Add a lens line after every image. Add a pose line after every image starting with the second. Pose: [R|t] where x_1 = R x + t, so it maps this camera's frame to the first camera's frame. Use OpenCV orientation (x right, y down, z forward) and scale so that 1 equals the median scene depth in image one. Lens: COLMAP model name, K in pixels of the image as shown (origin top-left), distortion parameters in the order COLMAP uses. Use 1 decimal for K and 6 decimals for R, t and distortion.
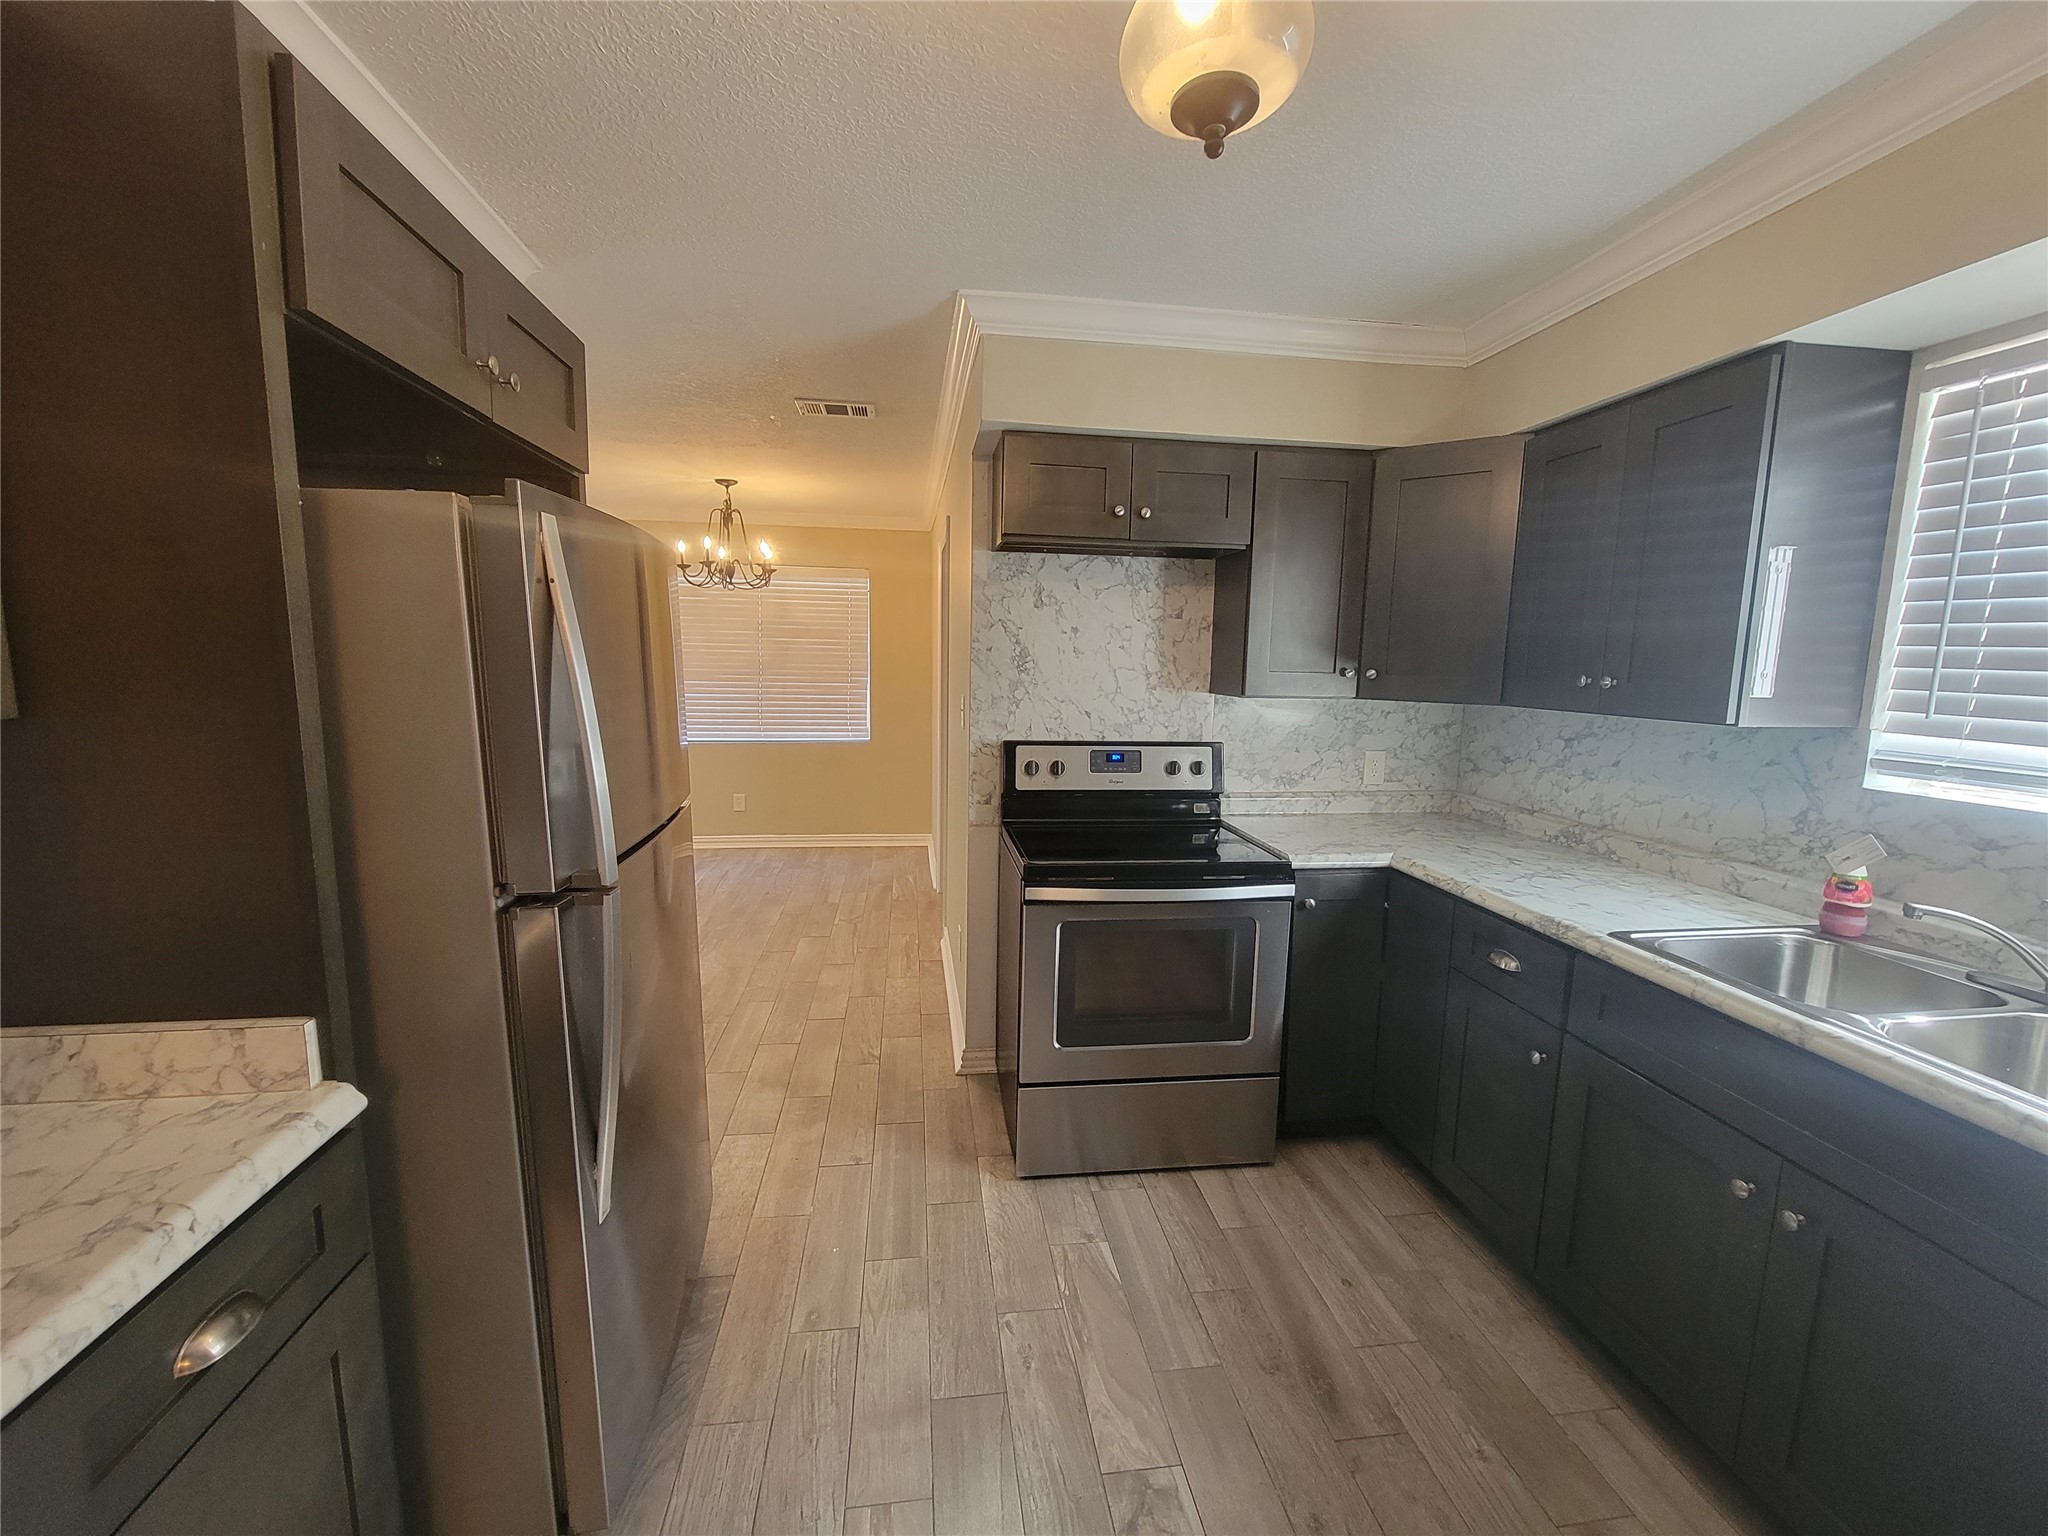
lens RADIAL K [[840.1, 0, 1033.4], [0, 840.1, 769.2], [0, 0, 1]] dist [-0.002703, 0.000258]
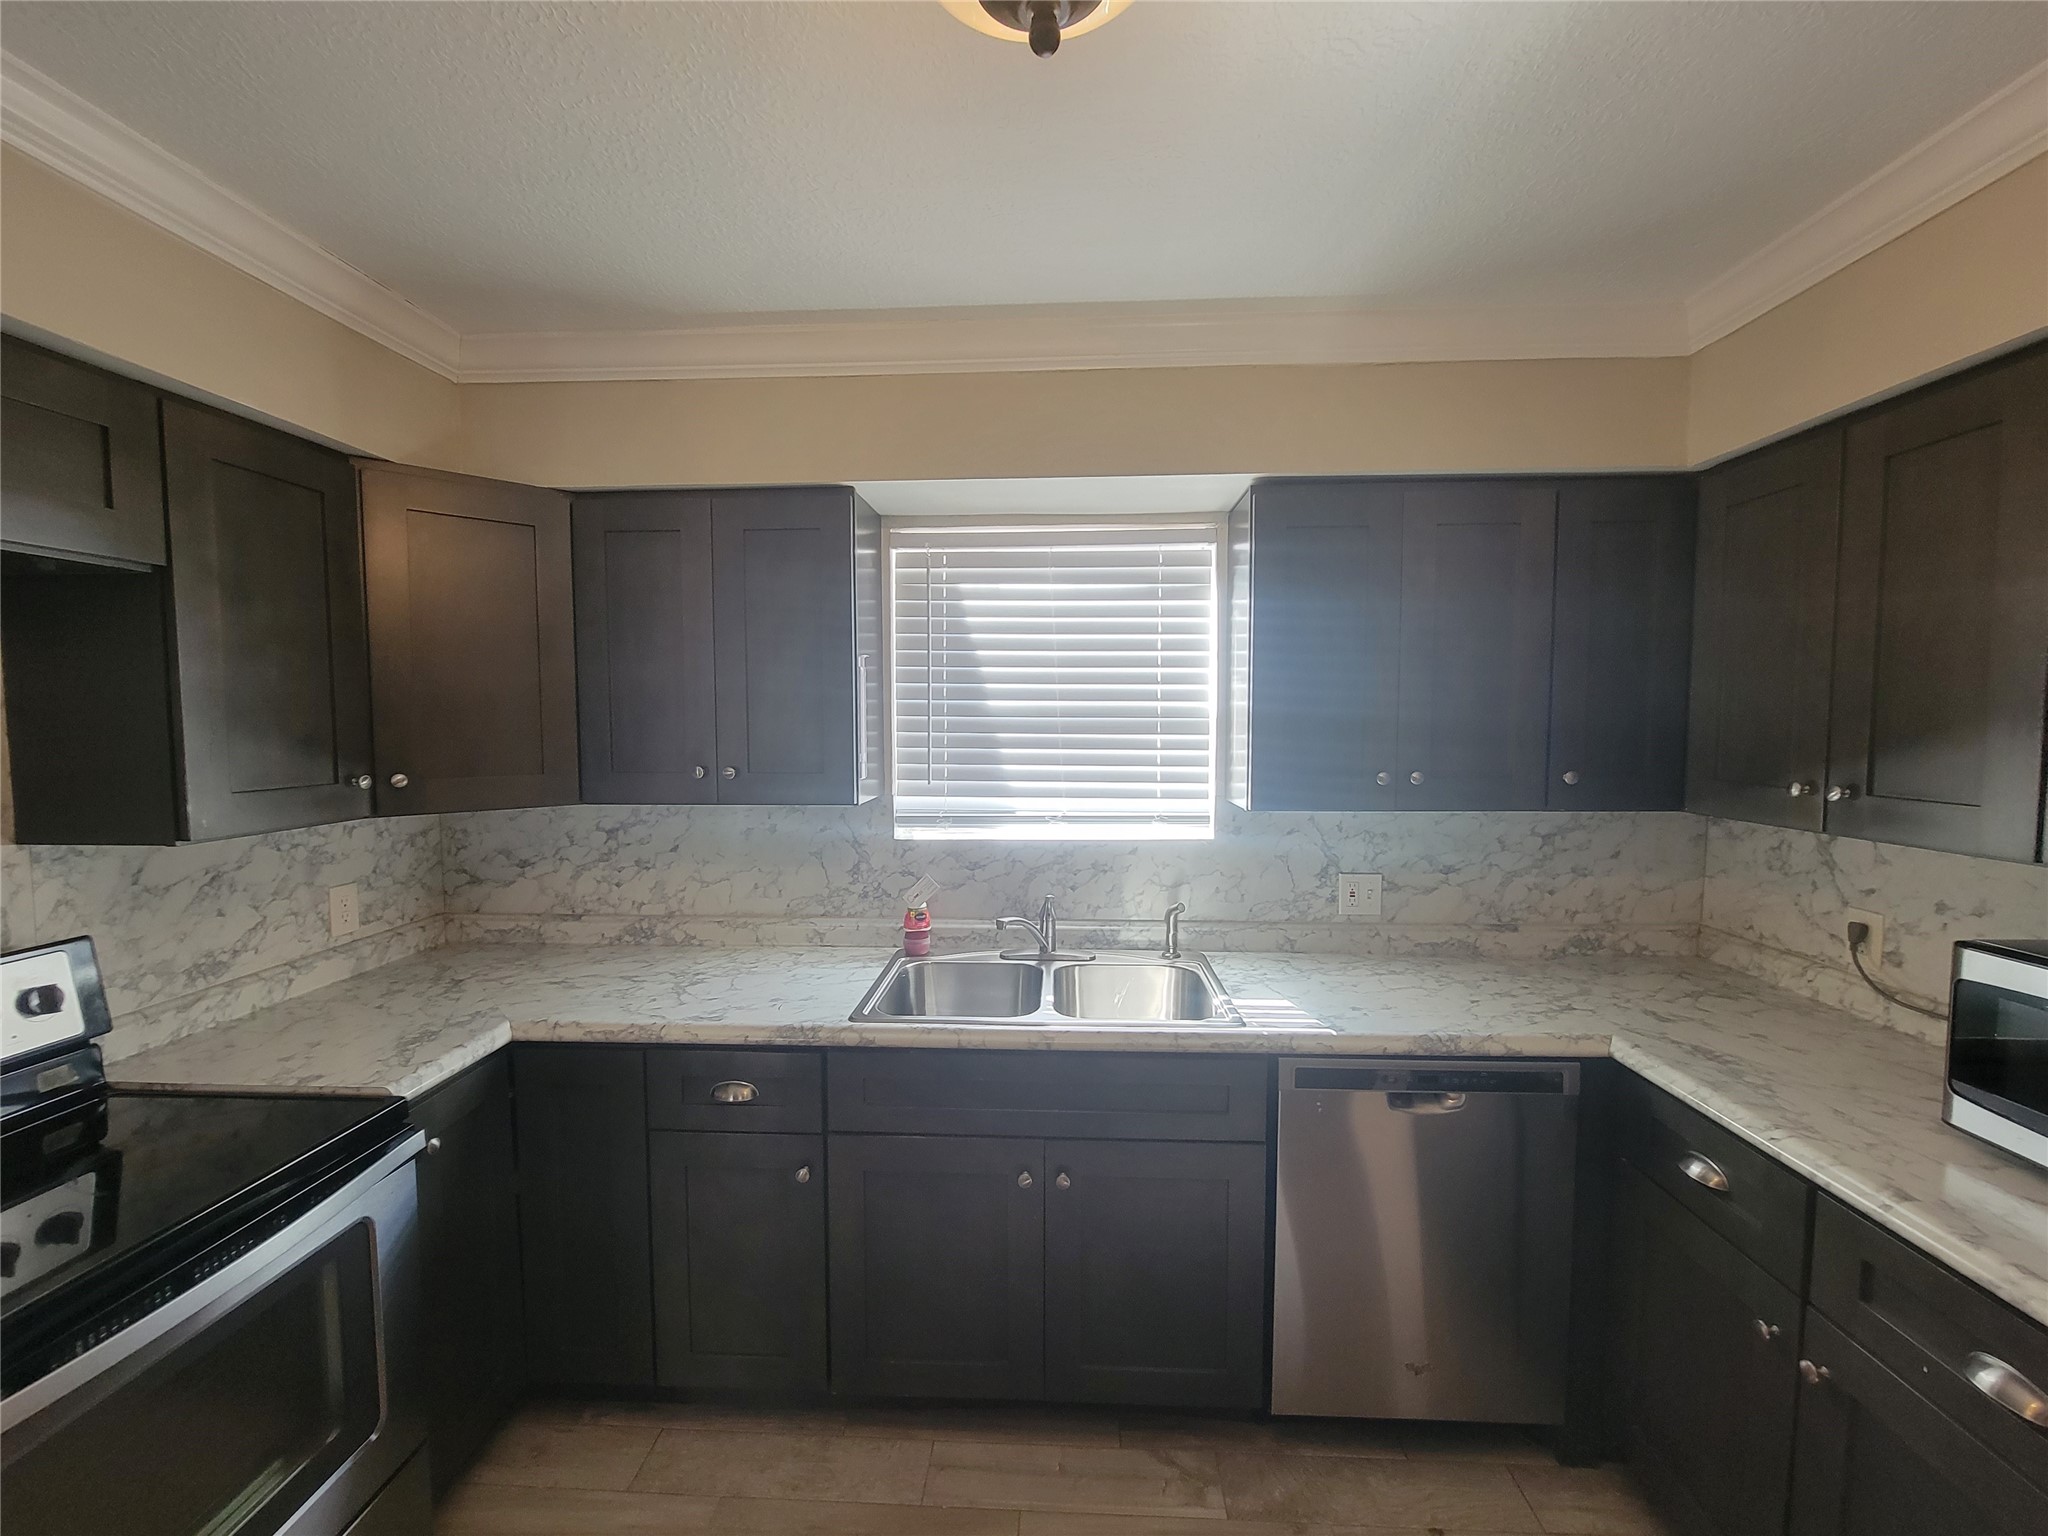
lens RADIAL K [[840.1, 0, 1033.4], [0, 840.1, 769.2], [0, 0, 1]] dist [-0.002703, 0.000258]
pose [[0.192651, -0.081750, 0.977856, -0.180646], [0.136015, 0.989129, 0.055895, -0.095557], [-0.971795, 0.122235, 0.201676, 0.373382]]
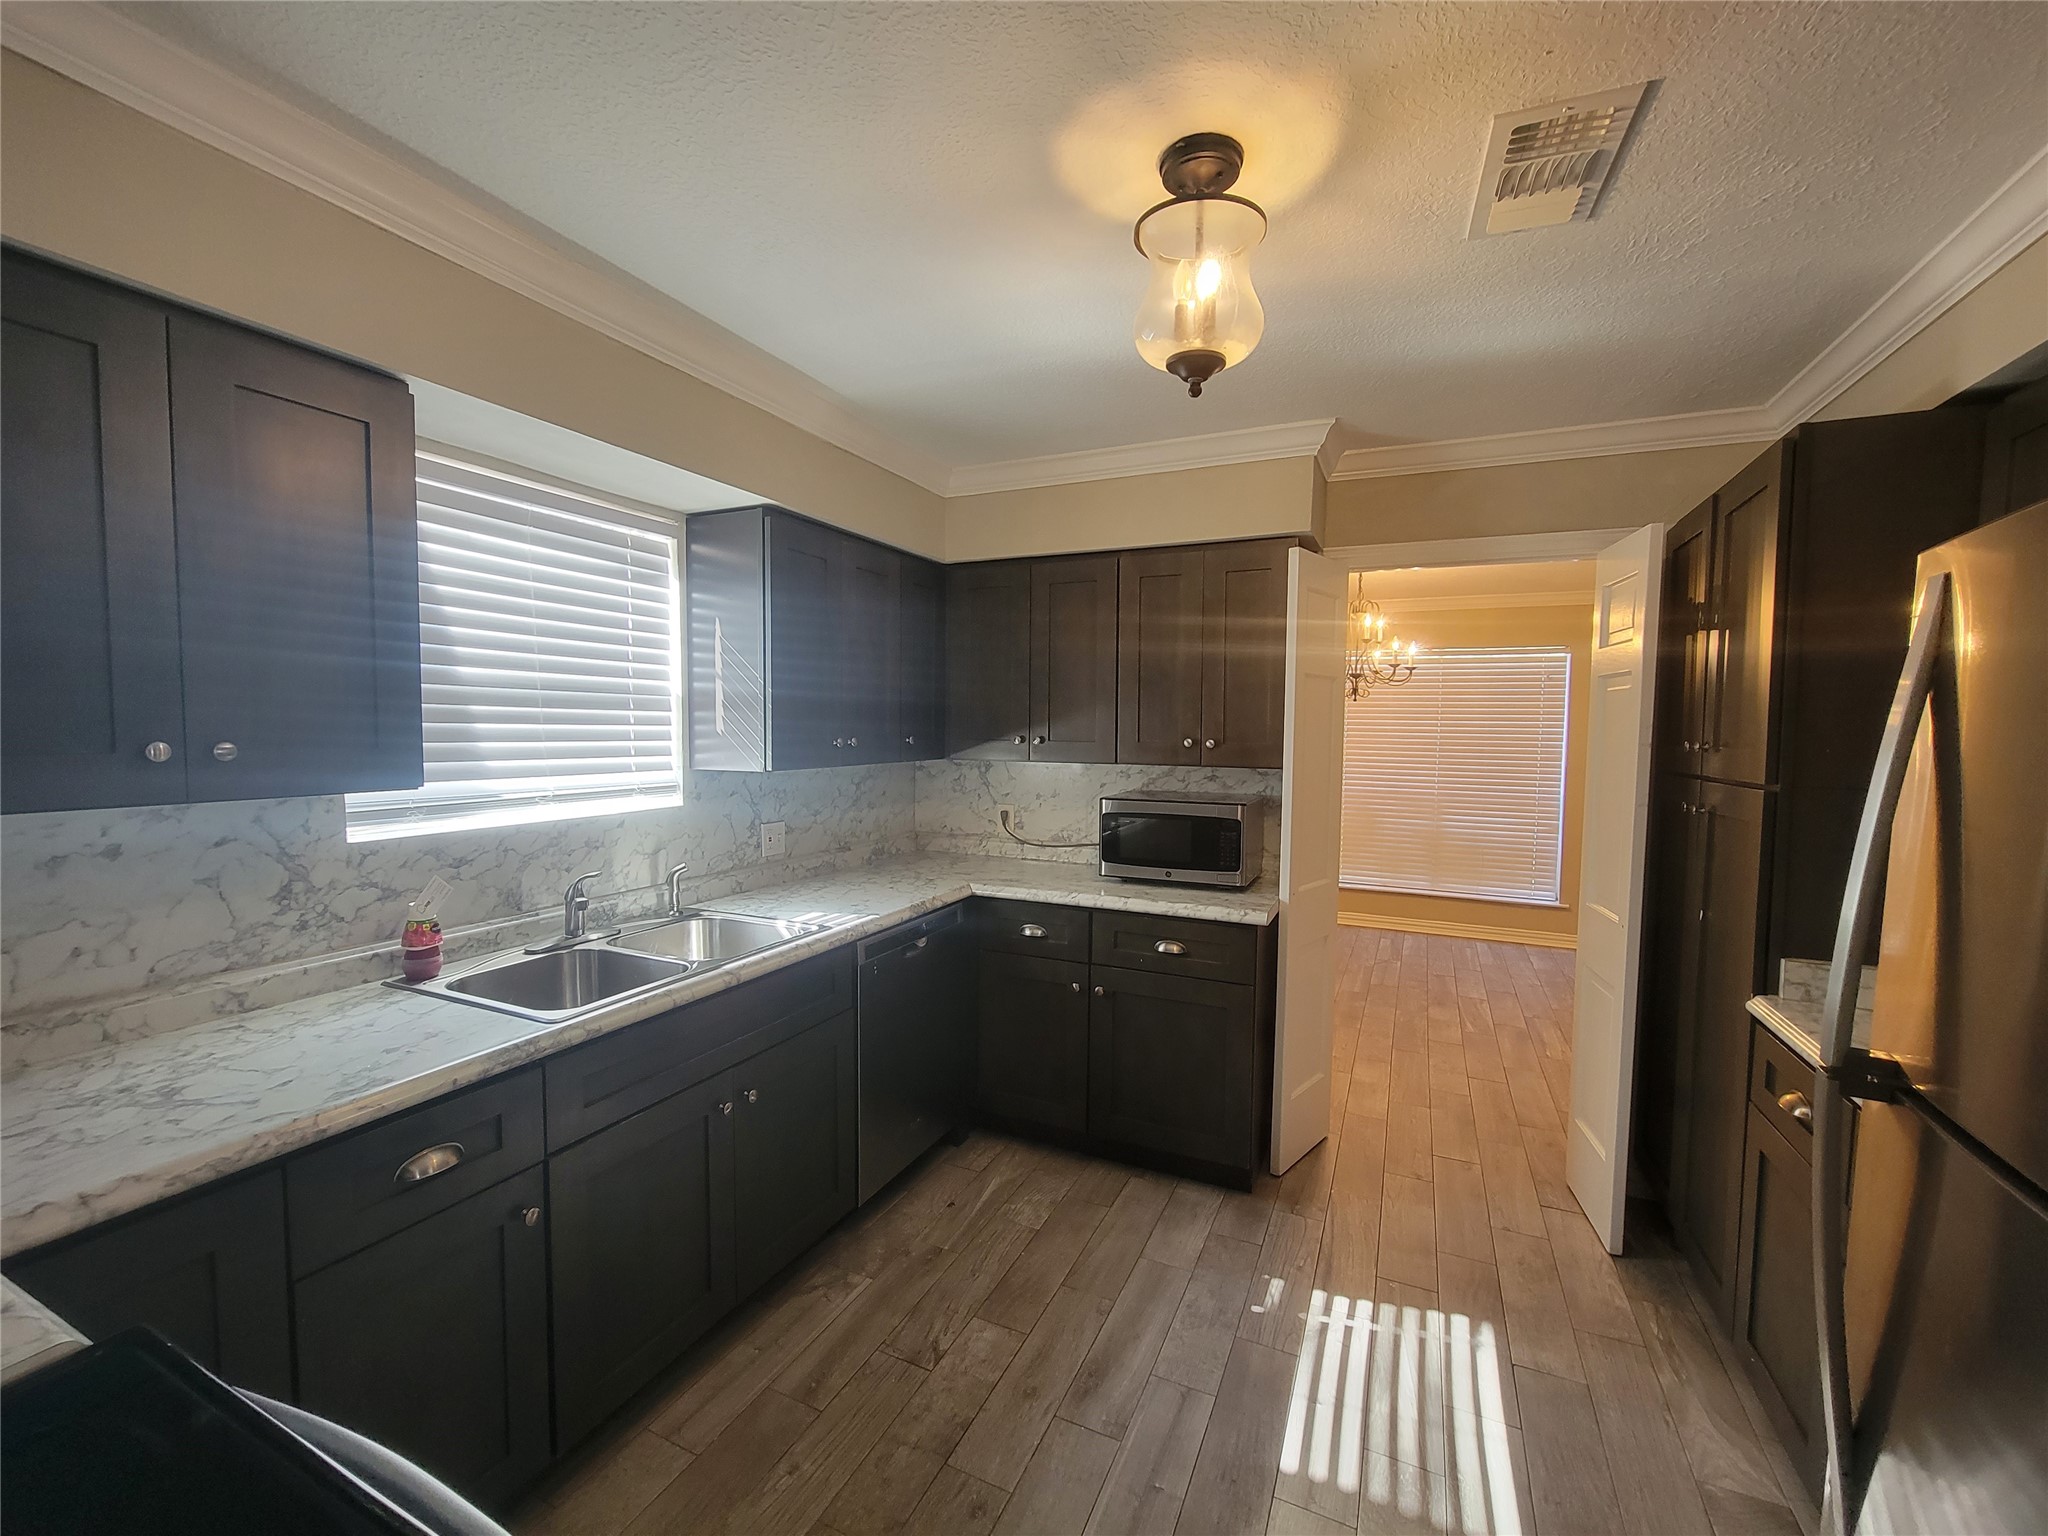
lens RADIAL K [[833.9, 0, 1024.0], [0, 833.9, 768.0], [0, 0, 1]] dist [-0.003472, -0.000639]
pose [[-0.830135, -0.056742, 0.554668, -0.153554], [0.048462, 0.983700, 0.173161, -0.143233], [-0.555452, 0.170628, -0.813854, 0.980932]]
